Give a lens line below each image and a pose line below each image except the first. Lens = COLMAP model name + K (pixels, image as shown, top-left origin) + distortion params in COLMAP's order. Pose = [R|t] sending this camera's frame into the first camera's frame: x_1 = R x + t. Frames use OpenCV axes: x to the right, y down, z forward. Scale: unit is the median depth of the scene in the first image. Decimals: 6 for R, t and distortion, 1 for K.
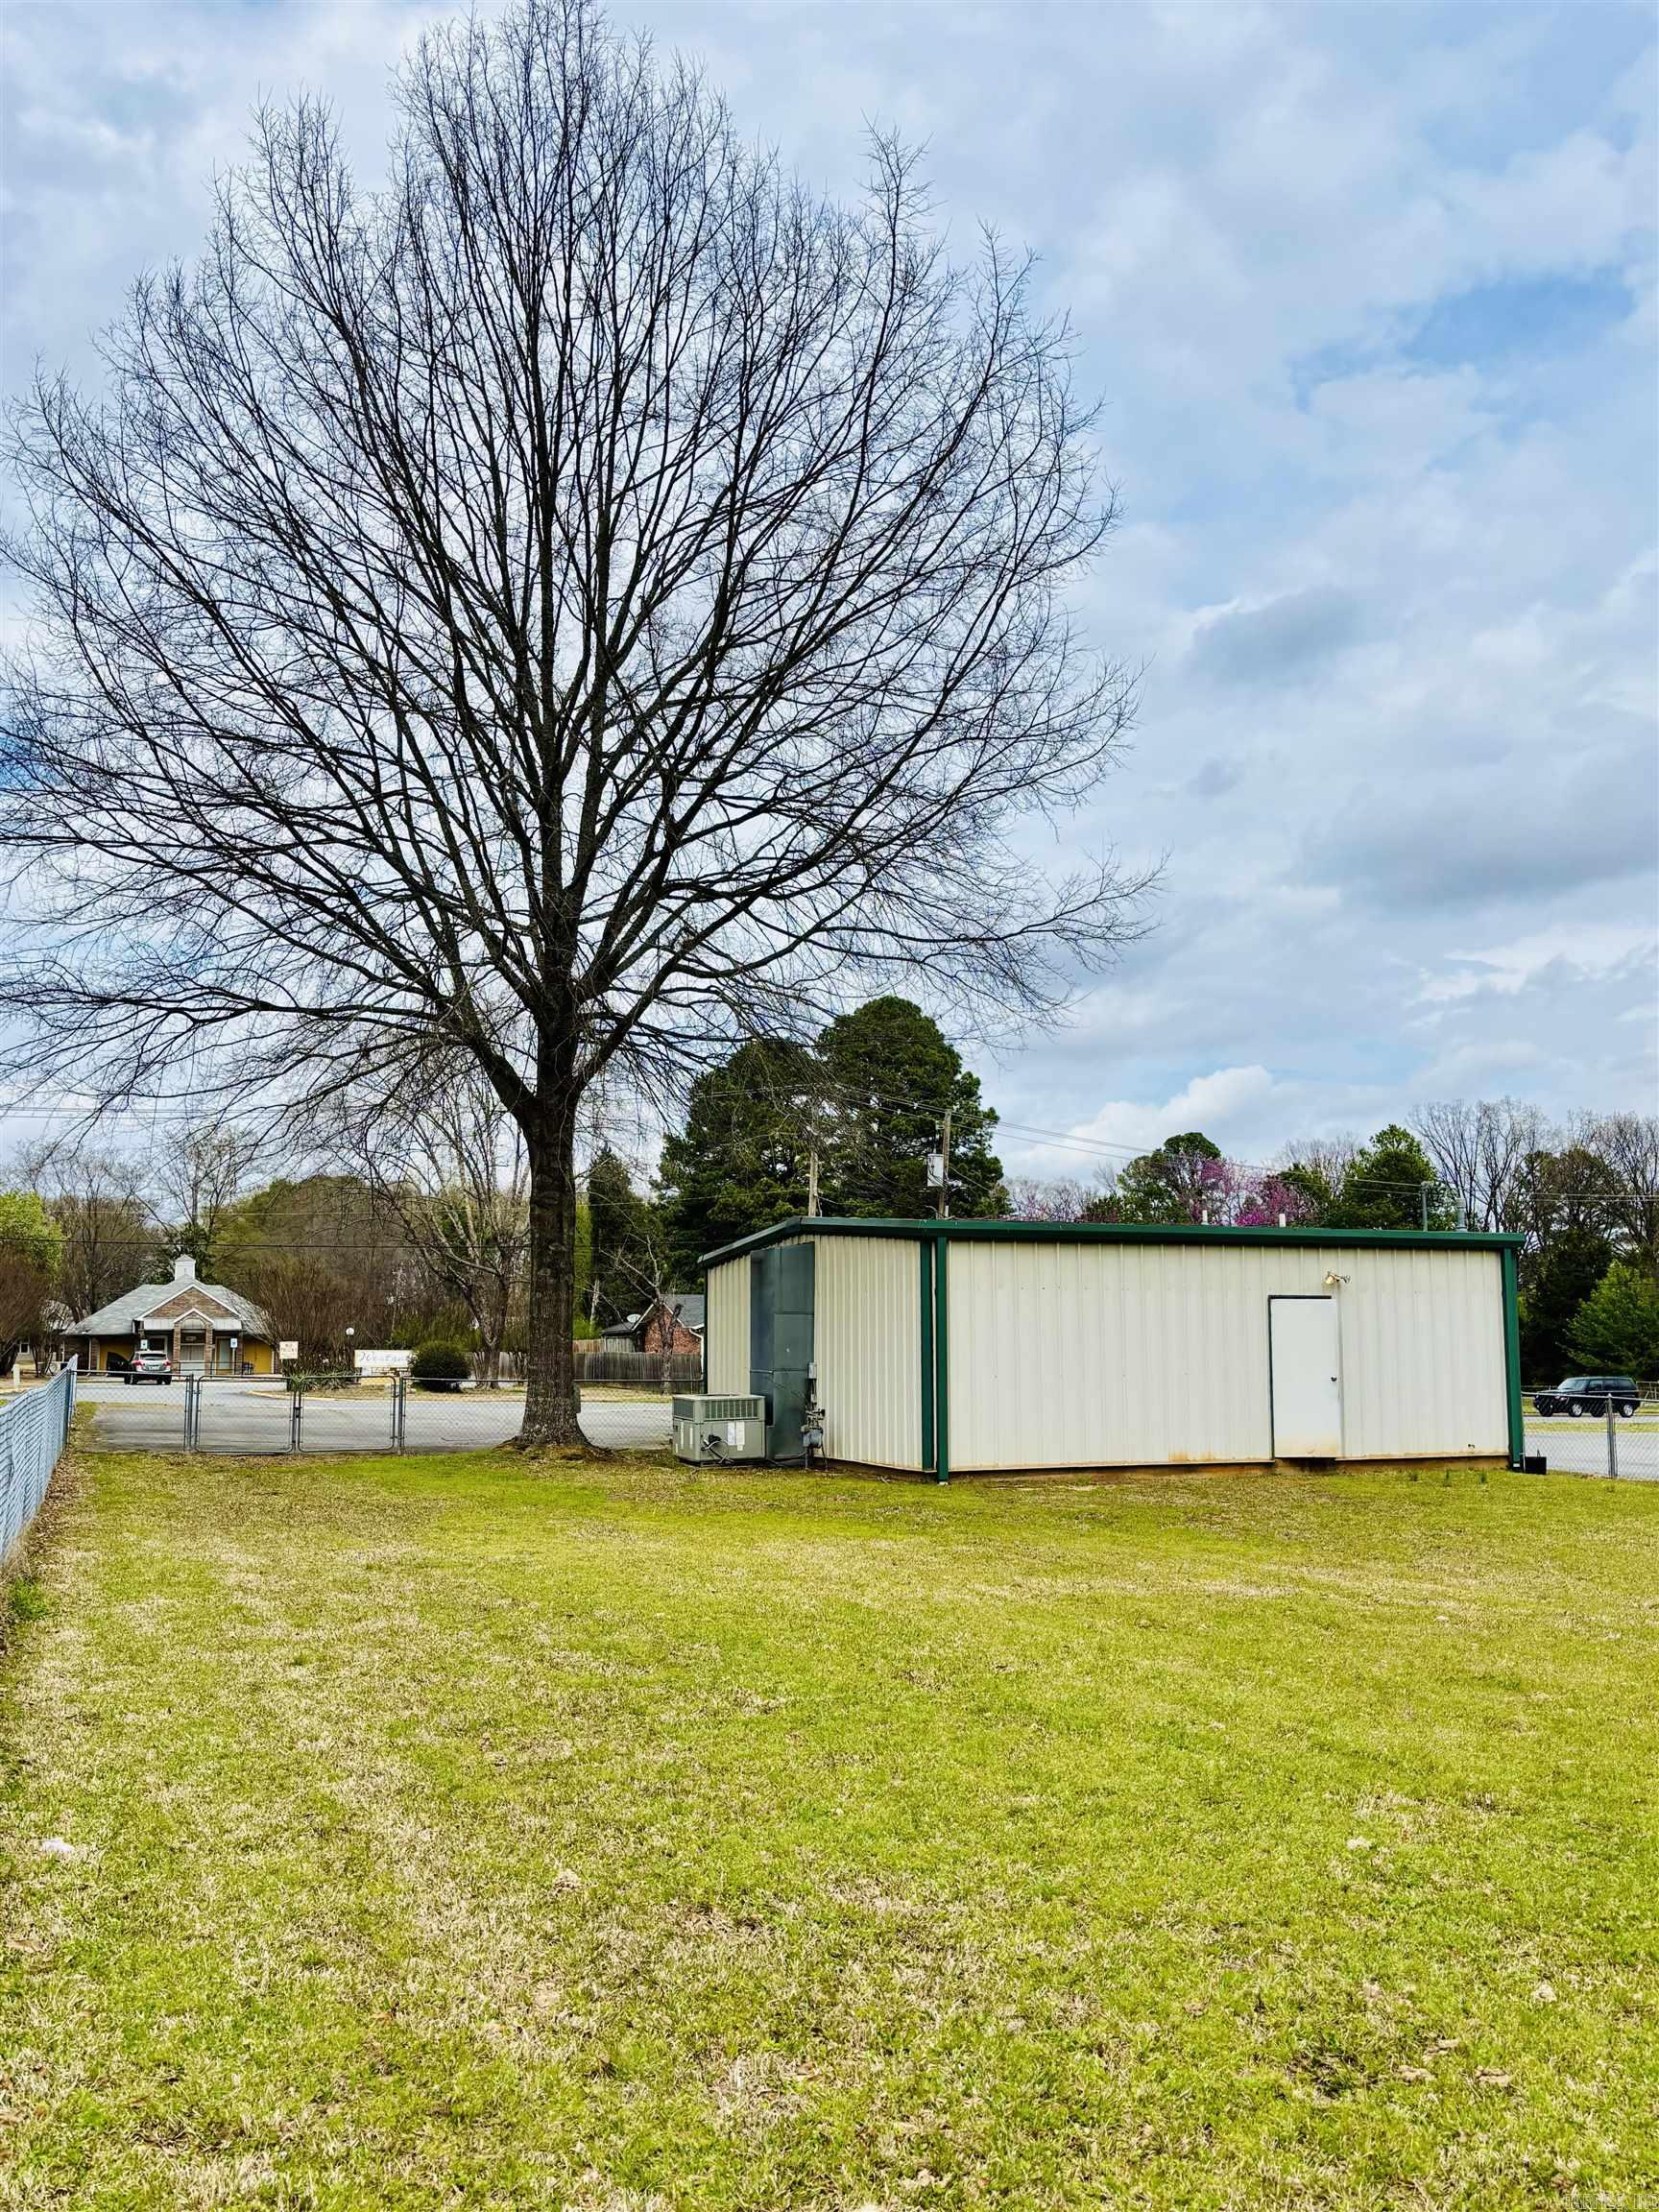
lens RADIAL K [[1820.6, 0, 835.8], [0, 1820.6, 1152.3], [0, 0, 1]] dist [0.107173, -0.006142]
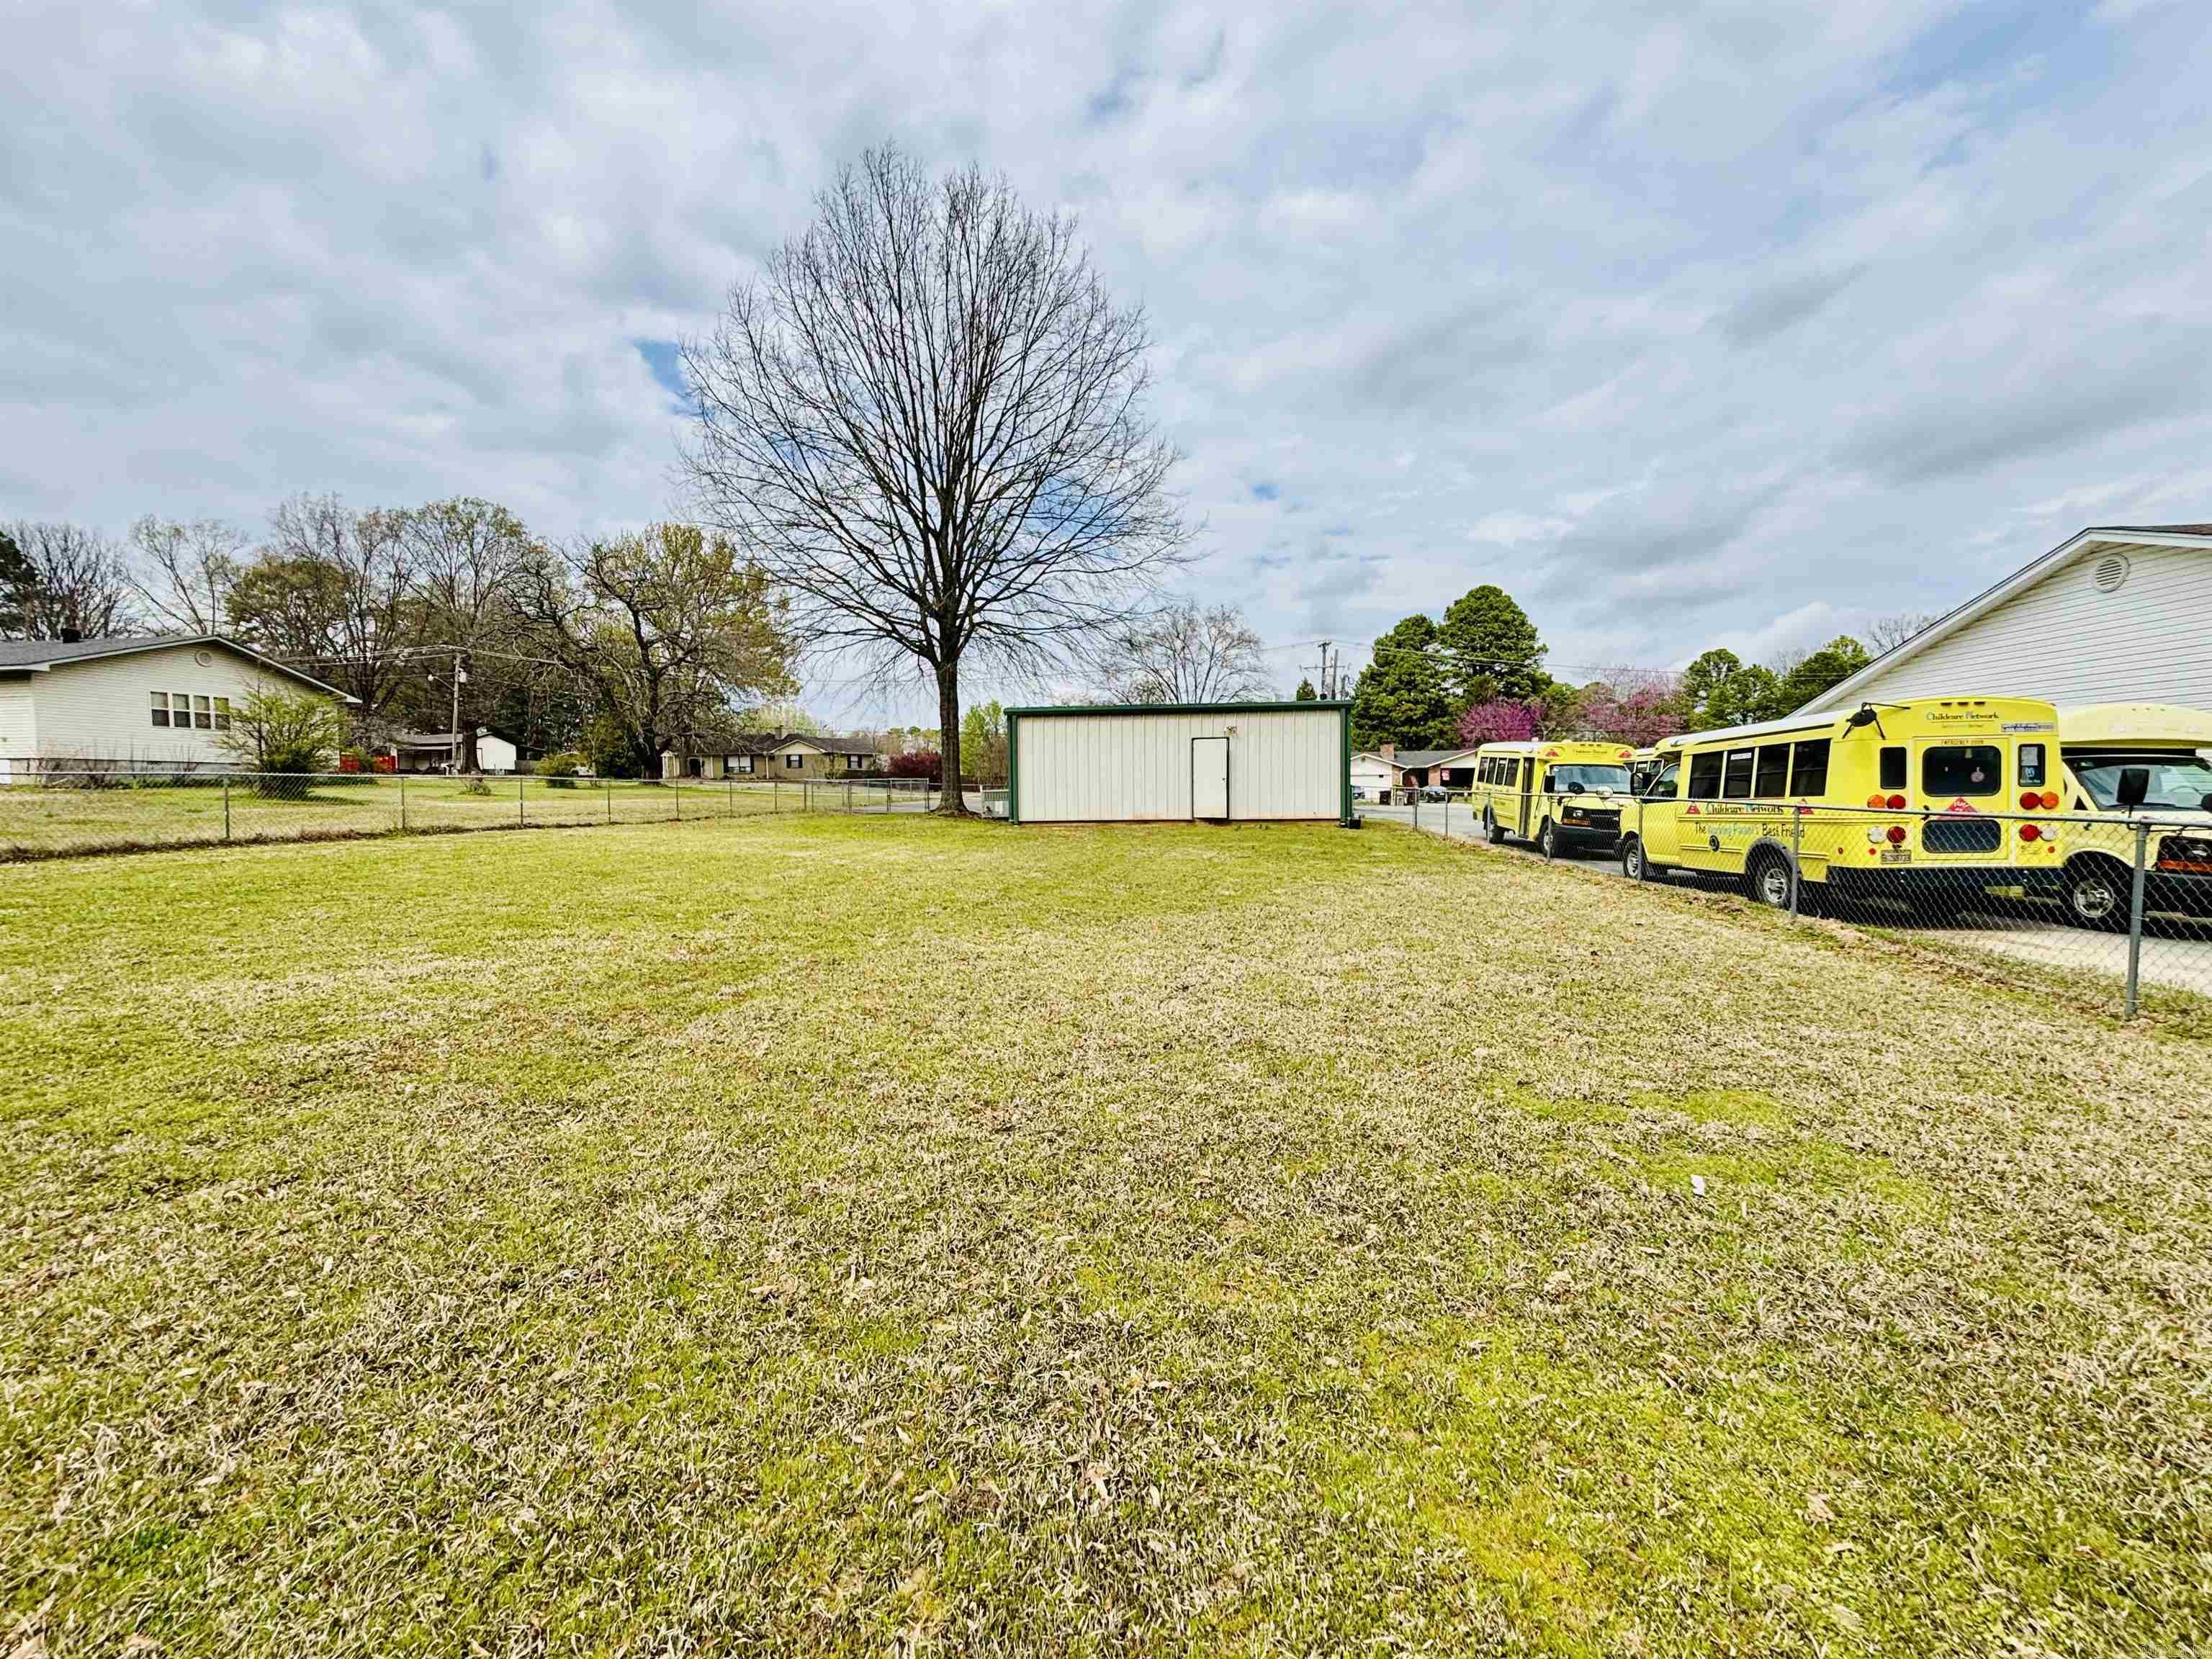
lens RADIAL K [[890.5, 0, 1105.3], [0, 890.5, 838.7], [0, 0, 1]] dist [0.002200, -0.000328]
pose [[0.873548, 0.023256, -0.486181, 0.587033], [0.057196, 0.987033, 0.149981, 0.032218], [0.483365, -0.158823, 0.860891, 0.088543]]
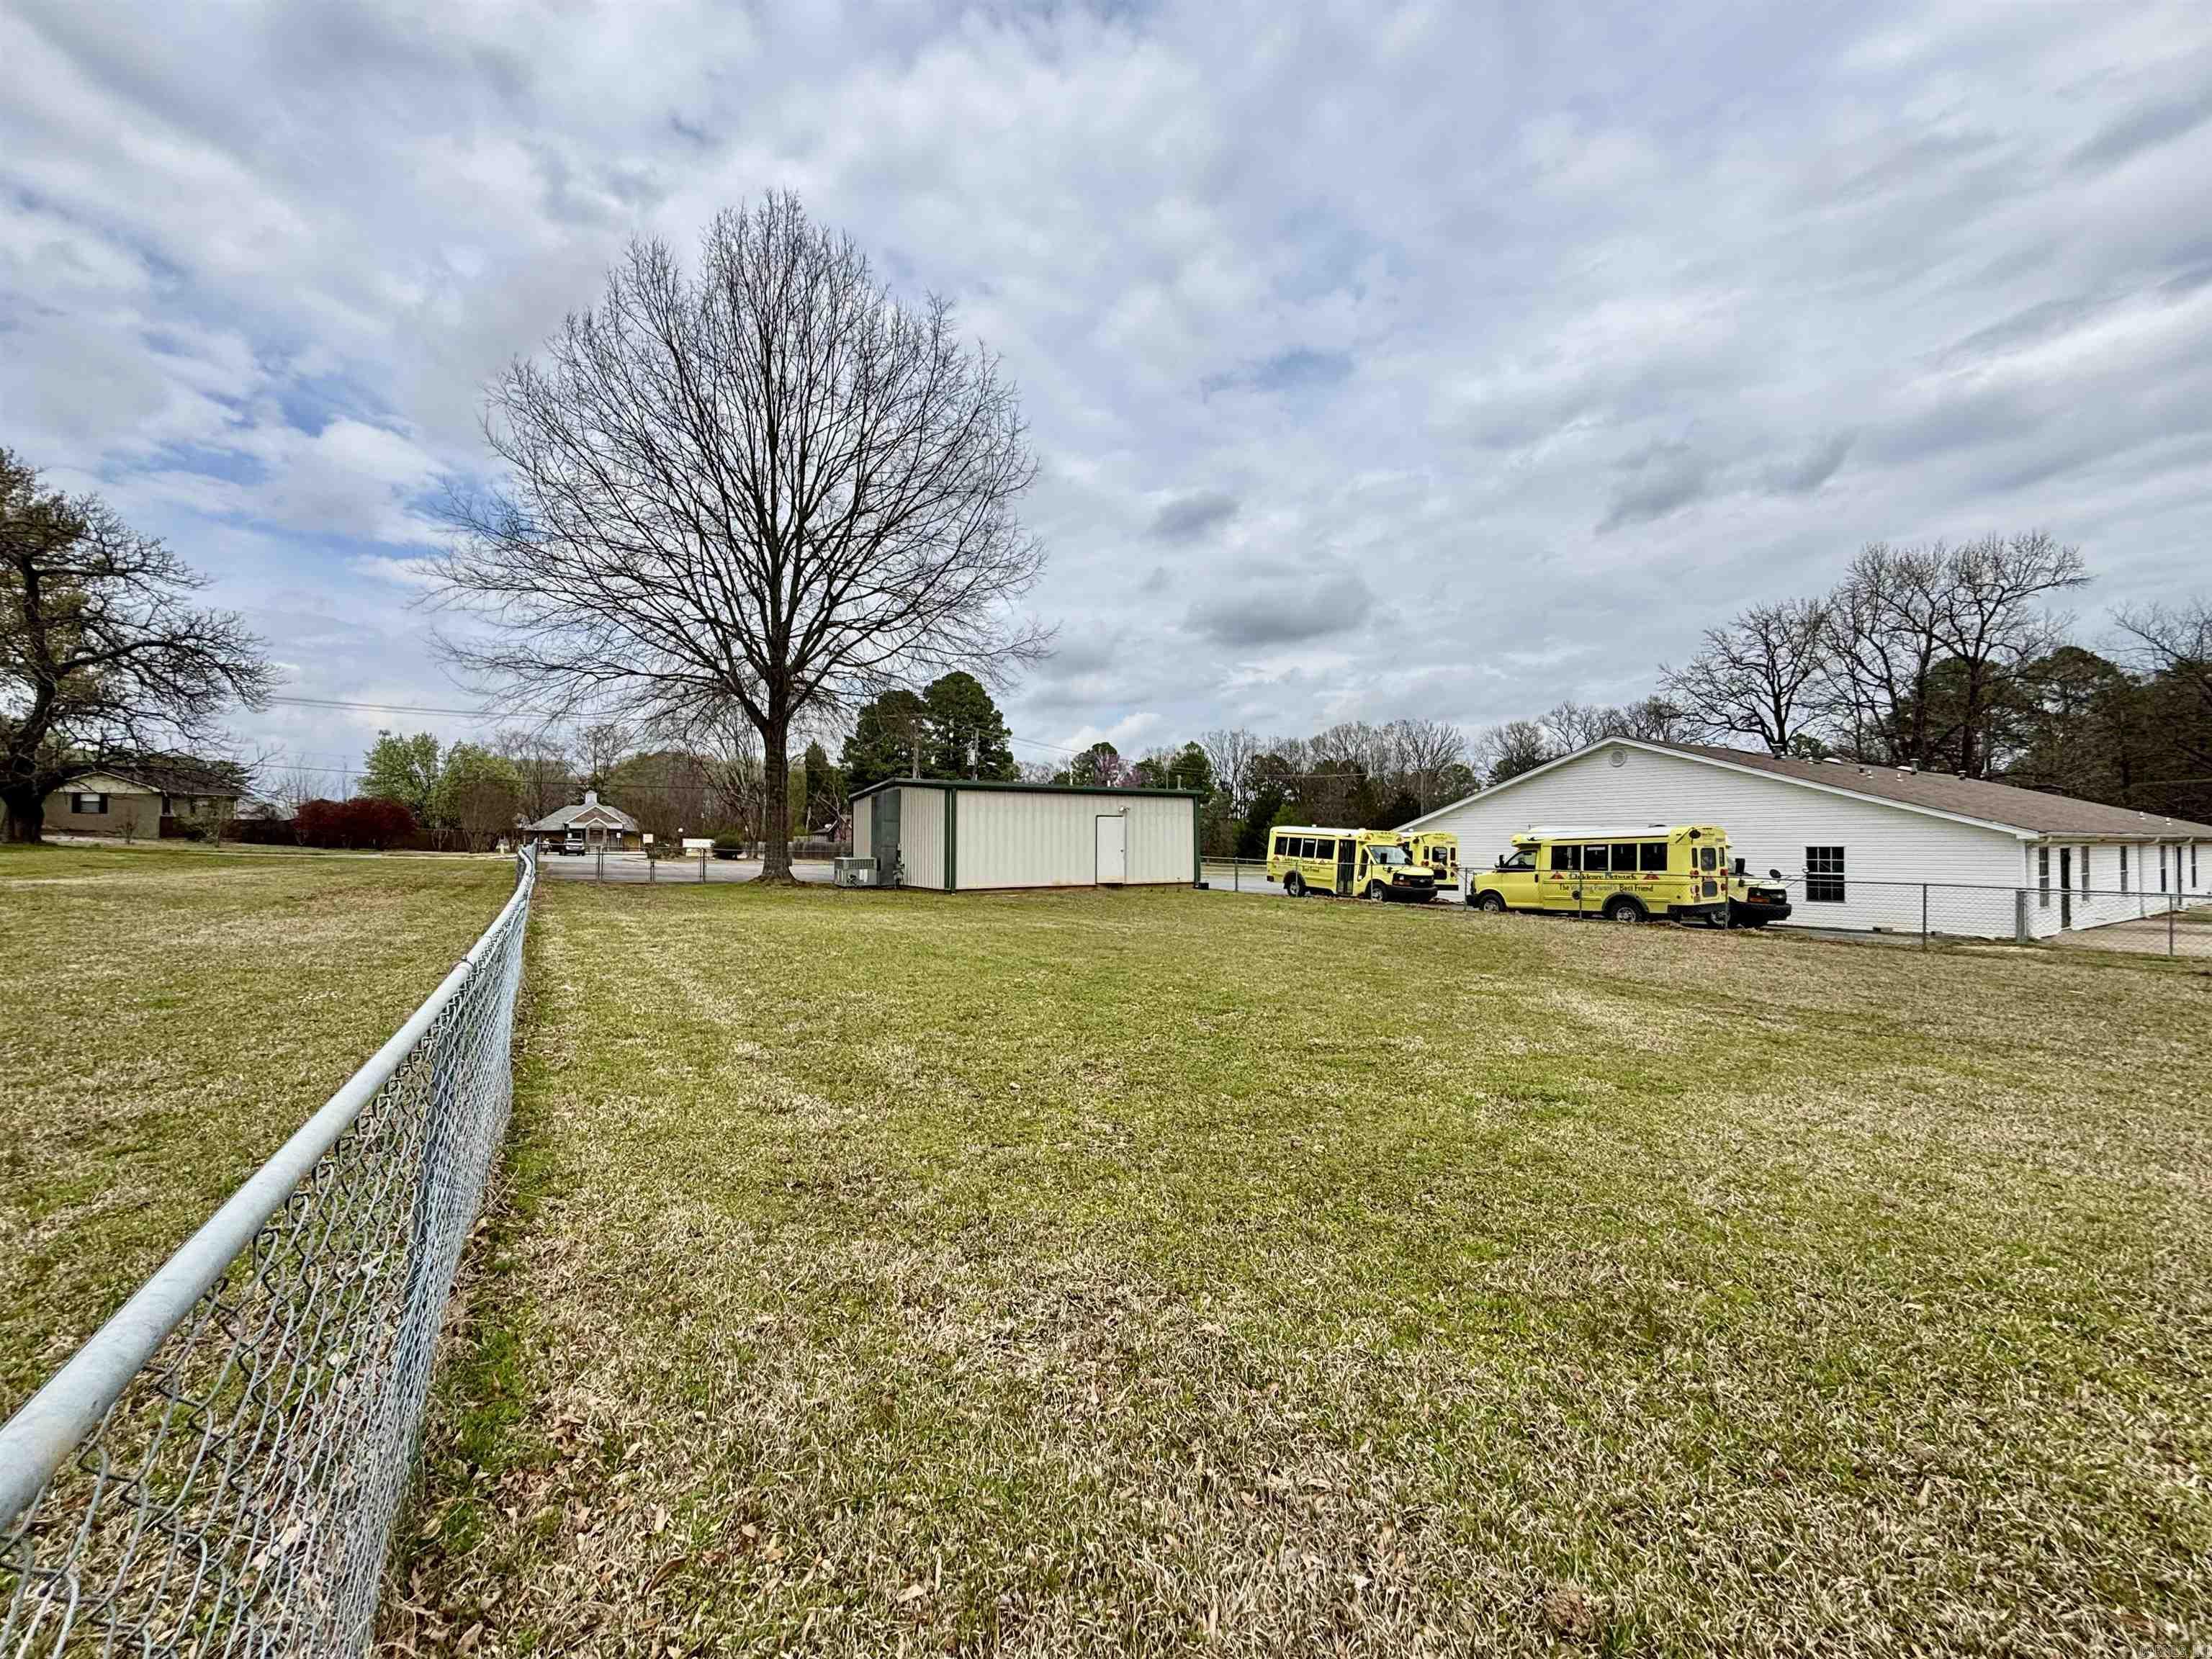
lens RADIAL K [[890.5, 0, 1109.0], [0, 890.5, 822.3], [0, 0, 1]] dist [0.002200, -0.000328]
pose [[0.982056, 0.011148, 0.188262, 0.033825], [-0.026653, 0.996436, 0.080031, -0.004513], [-0.186699, -0.083613, 0.978853, -0.112427]]
